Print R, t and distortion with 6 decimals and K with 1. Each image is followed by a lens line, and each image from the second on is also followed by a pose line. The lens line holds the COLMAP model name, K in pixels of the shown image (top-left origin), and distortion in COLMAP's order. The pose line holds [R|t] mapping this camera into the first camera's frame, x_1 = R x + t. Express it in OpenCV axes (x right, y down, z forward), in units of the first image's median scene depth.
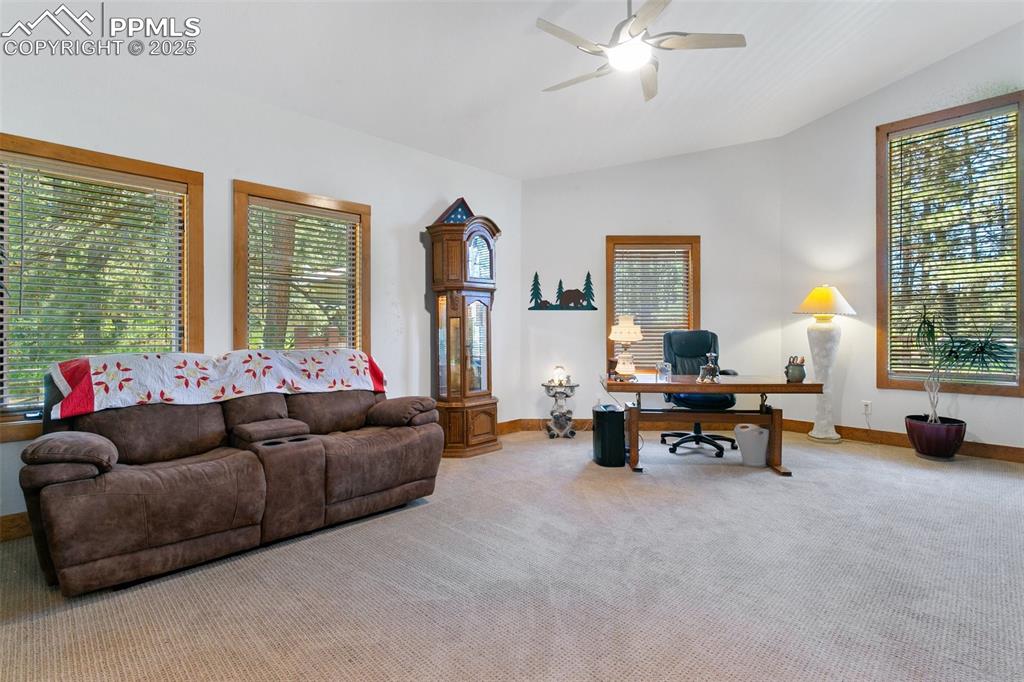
lens RADIAL K [[481.1, 0, 507.8], [0, 481.1, 334.6], [0, 0, 1]] dist [0.001089, 0.000309]
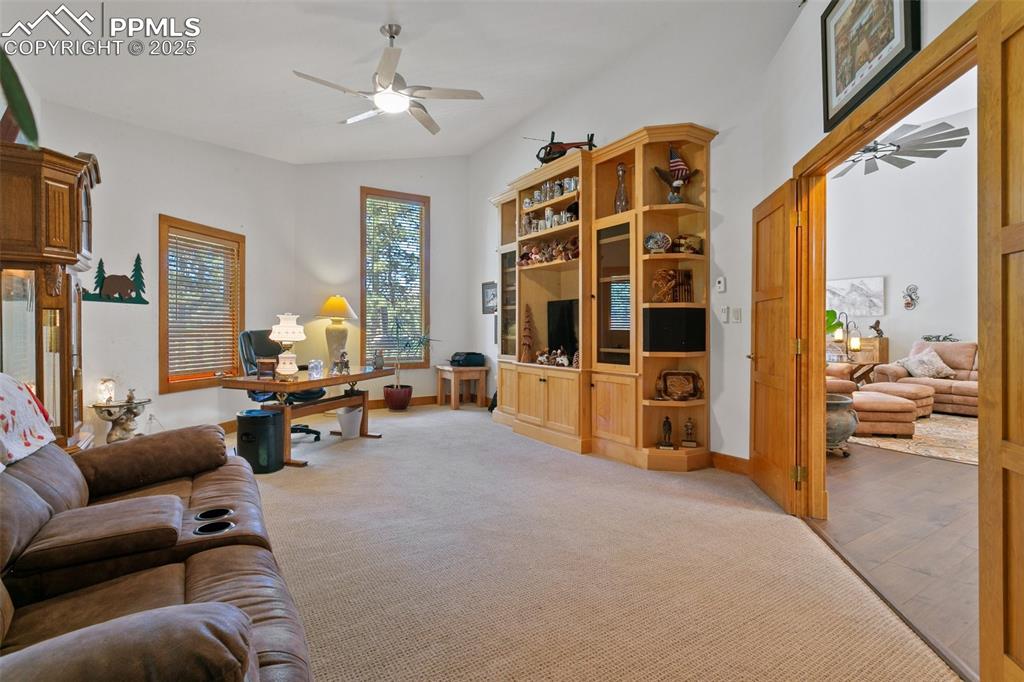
lens RADIAL K [[481.1, 0, 507.8], [0, 481.1, 334.6], [0, 0, 1]] dist [0.001089, 0.000309]
pose [[0.210856, -0.006464, 0.977496, -0.471885], [0.004500, 0.999974, 0.005642, -0.002958], [-0.977507, 0.003209, 0.210879, 0.255712]]
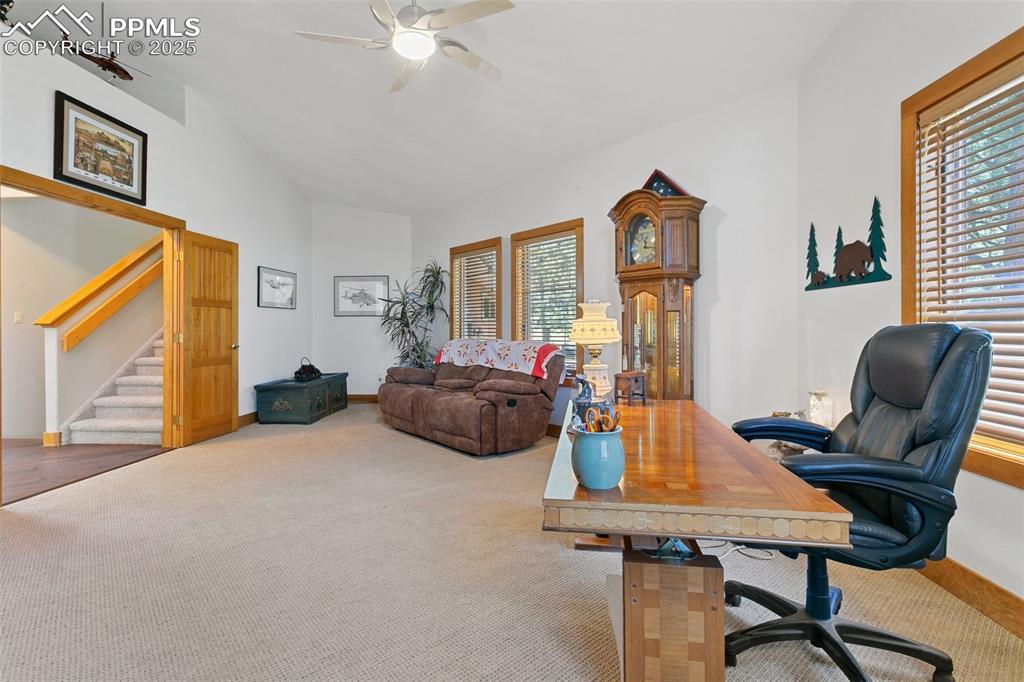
lens RADIAL K [[495.8, 0, 508.1], [0, 495.8, 325.8], [0, 0, 1]] dist [-0.000299, 0.000084]
pose [[-0.085541, -0.003270, -0.996329, 0.675163], [-0.005783, 0.999979, -0.002786, -0.005861], [0.996318, 0.005523, -0.085558, 0.699645]]
